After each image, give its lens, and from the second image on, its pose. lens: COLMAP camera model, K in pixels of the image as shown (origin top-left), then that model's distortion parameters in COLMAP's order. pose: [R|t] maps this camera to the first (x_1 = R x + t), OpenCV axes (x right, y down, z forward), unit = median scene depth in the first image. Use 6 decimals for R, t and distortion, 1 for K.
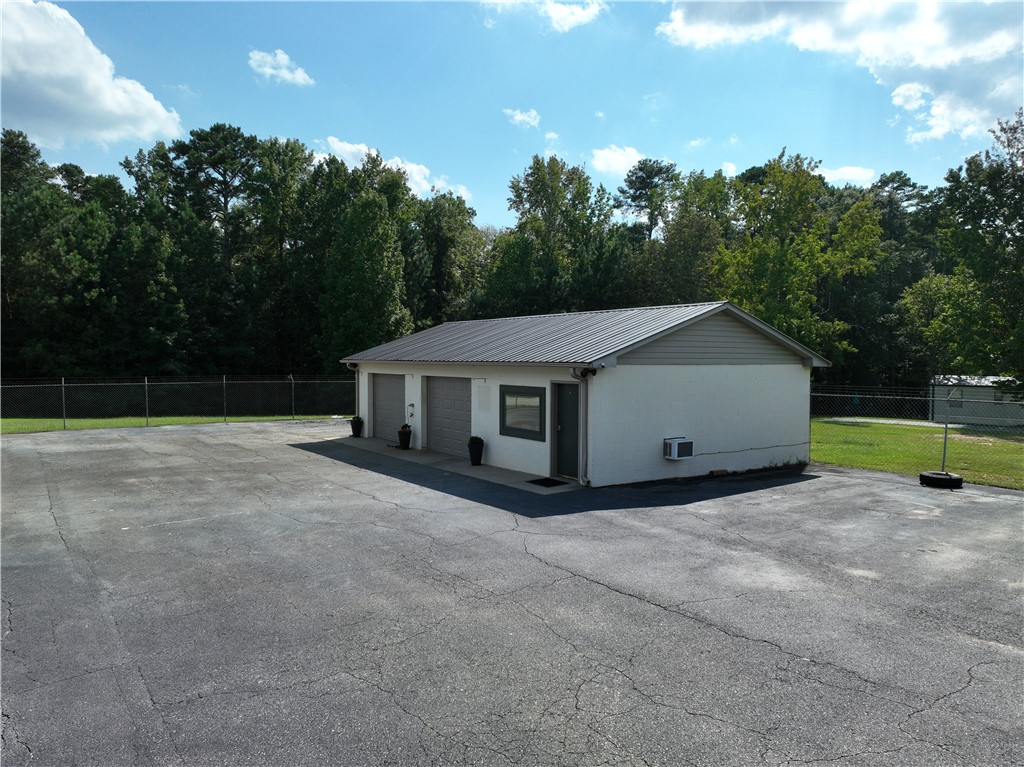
lens RADIAL K [[720.4, 0, 512.0], [0, 720.4, 383.5], [0, 0, 1]] dist [0.011126, 0.003605]
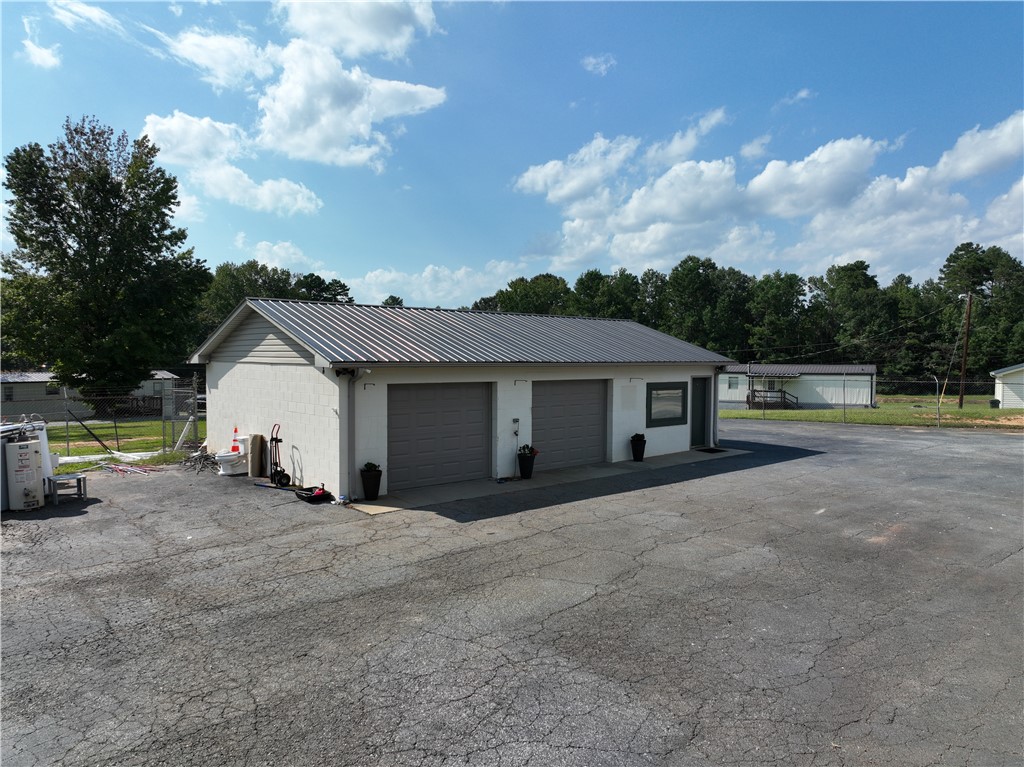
lens RADIAL K [[726.5, 0, 516.7], [0, 726.5, 363.6], [0, 0, 1]] dist [0.003325, 0.004129]
pose [[-0.130006, -0.011412, 0.991448, -1.103289], [0.027652, 0.999503, 0.015131, -0.050621], [-0.991128, 0.029383, -0.129626, 1.341843]]
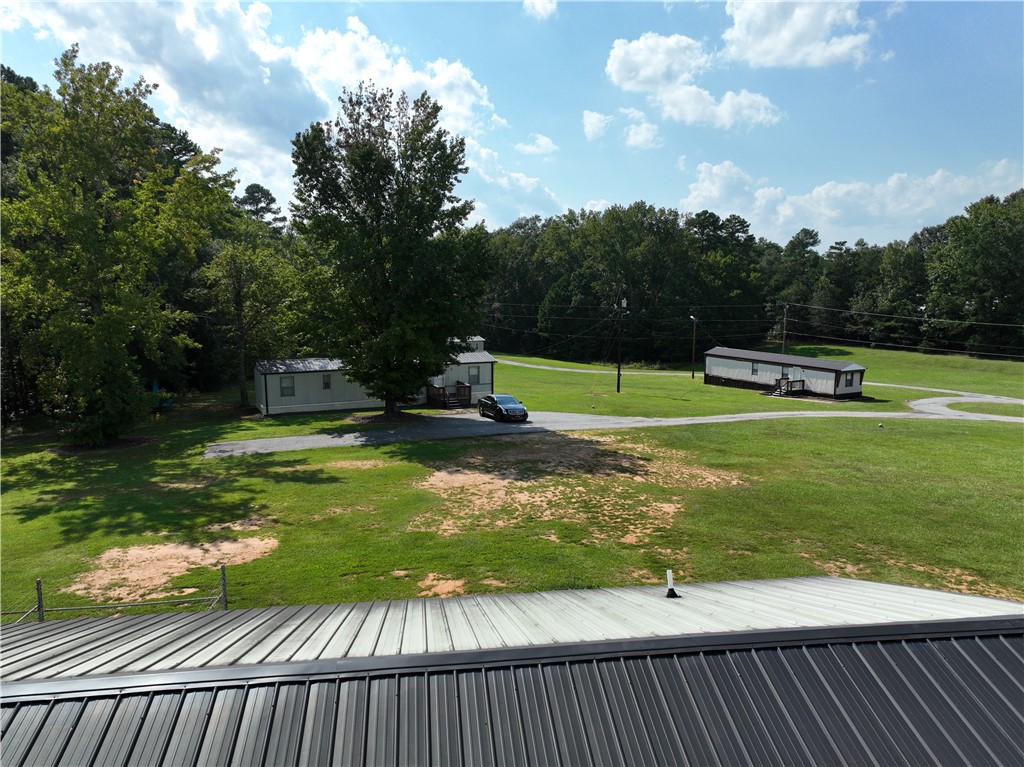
lens RADIAL K [[720.4, 0, 512.0], [0, 720.4, 383.5], [0, 0, 1]] dist [0.011126, 0.003605]
pose [[0.440096, -0.129613, 0.888547, -0.222610], [0.026601, 0.990975, 0.131379, -0.287641], [-0.897557, -0.034183, 0.439572, 1.022136]]
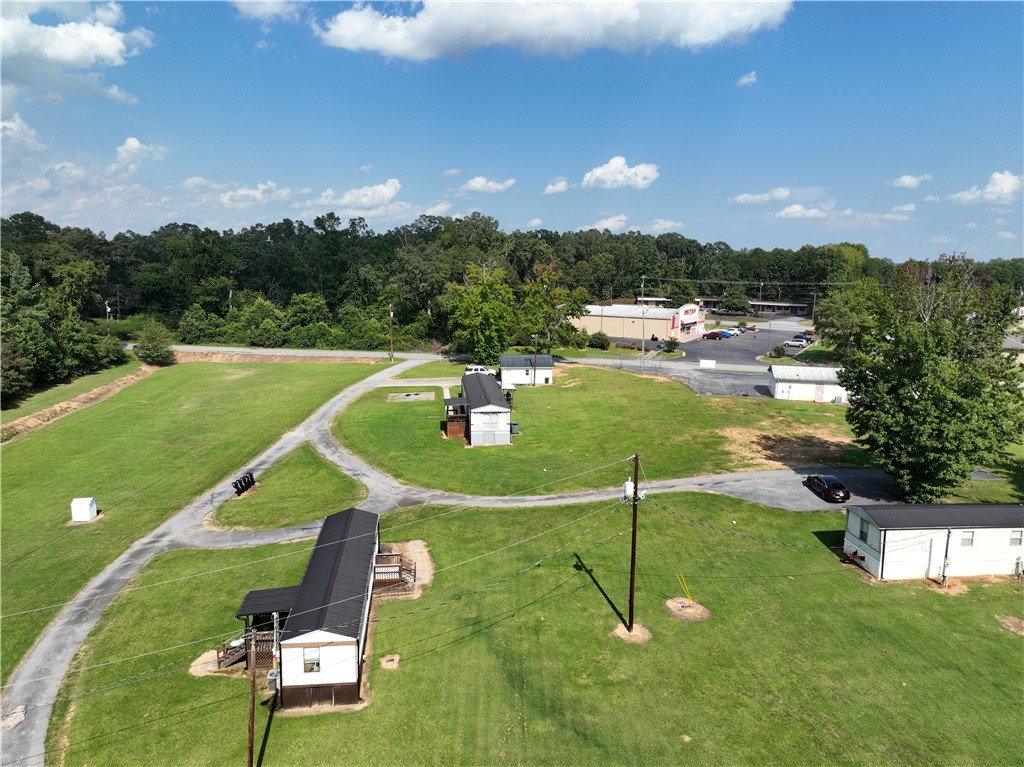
lens RADIAL K [[718.2, 0, 512.0], [0, 718.2, 383.5], [0, 0, 1]] dist [-0.005052, 0.022944]
pose [[-0.740729, 0.103874, -0.663725, 5.522388], [-0.031940, 0.981412, 0.189237, -0.951055], [0.671044, 0.161373, -0.723643, 3.644674]]
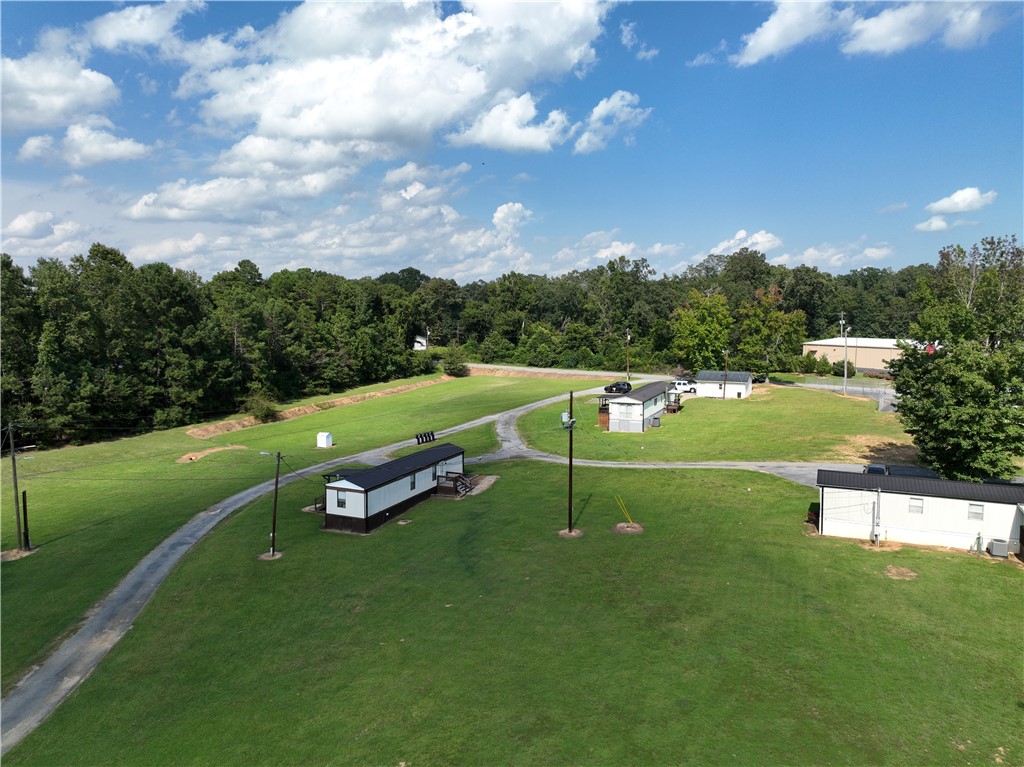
lens RADIAL K [[718.2, 0, 512.0], [0, 718.2, 383.5], [0, 0, 1]] dist [-0.005052, 0.022944]
pose [[-0.974889, 0.018488, -0.221924, 4.623151], [-0.009932, 0.991946, 0.126270, -0.715913], [0.222471, 0.125304, -0.966854, 5.184978]]
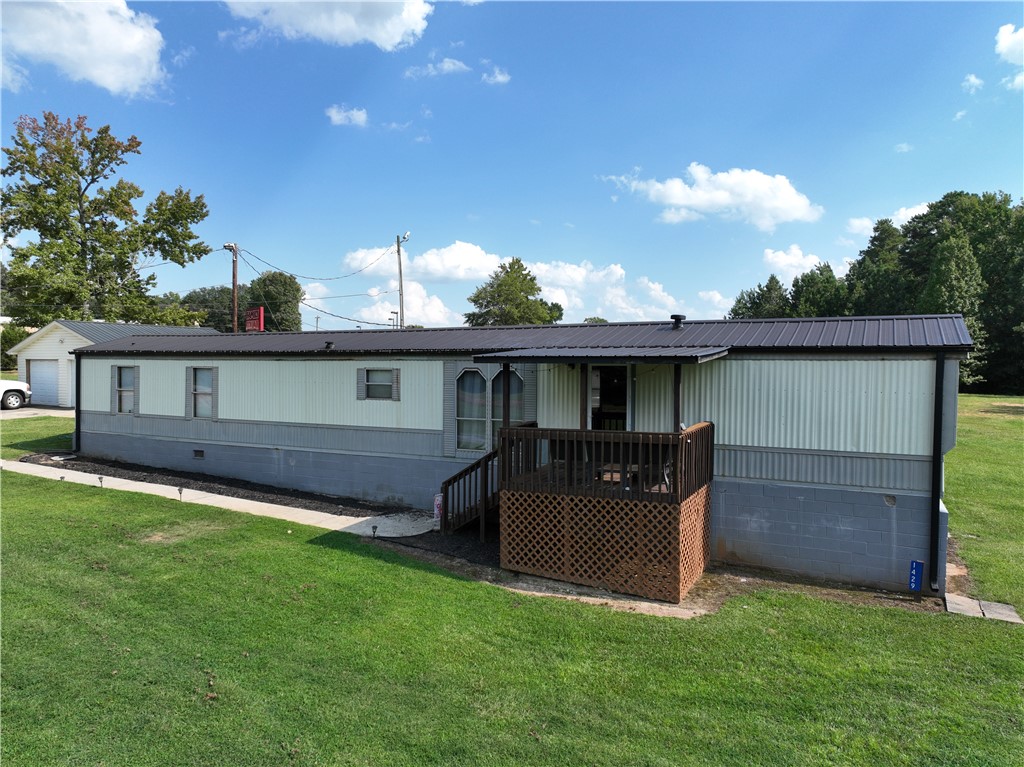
lens RADIAL K [[718.2, 0, 512.0], [0, 718.2, 383.5], [0, 0, 1]] dist [-0.005052, 0.022944]
pose [[0.159930, 0.023055, -0.986859, 3.348405], [-0.036361, 0.999186, 0.017451, 0.102786], [0.986459, 0.033092, 0.160638, -0.237656]]
